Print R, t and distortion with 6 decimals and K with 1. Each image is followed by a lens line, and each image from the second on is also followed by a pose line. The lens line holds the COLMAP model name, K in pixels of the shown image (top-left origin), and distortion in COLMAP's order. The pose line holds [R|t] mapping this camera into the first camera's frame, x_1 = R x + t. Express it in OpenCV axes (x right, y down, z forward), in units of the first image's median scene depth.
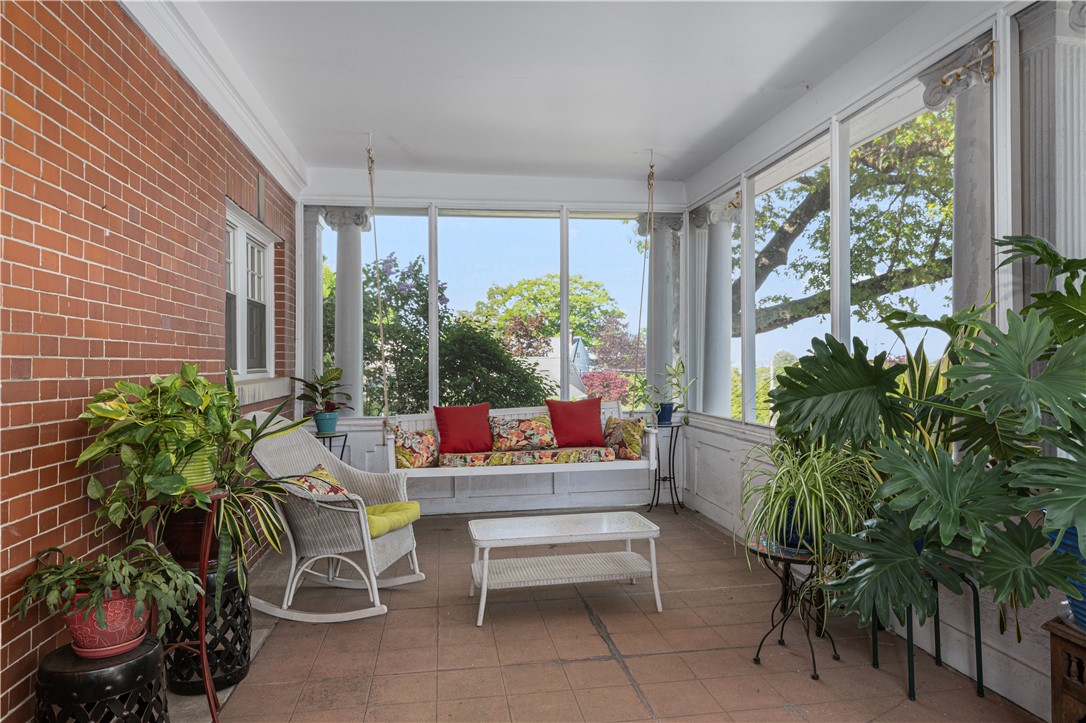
lens RADIAL K [[696.3, 0, 543.6], [0, 696.3, 363.9], [0, 0, 1]] dist [0.016355, -0.006753]
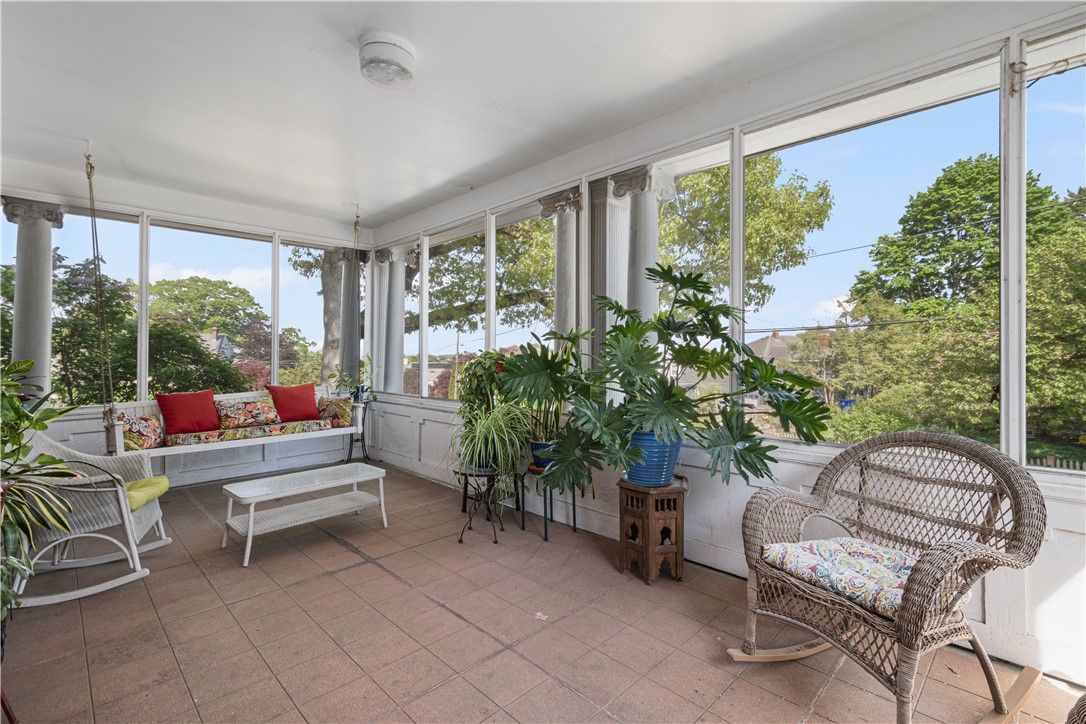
lens RADIAL K [[498.6, 0, 542.4], [0, 498.6, 355.7], [0, 0, 1]] dist [0.005122, -0.000038]
pose [[0.807543, 0.007513, 0.589761, -0.167053], [-0.005231, 0.999971, -0.005576, -0.000260], [-0.589785, 0.001417, 0.807559, -0.034336]]
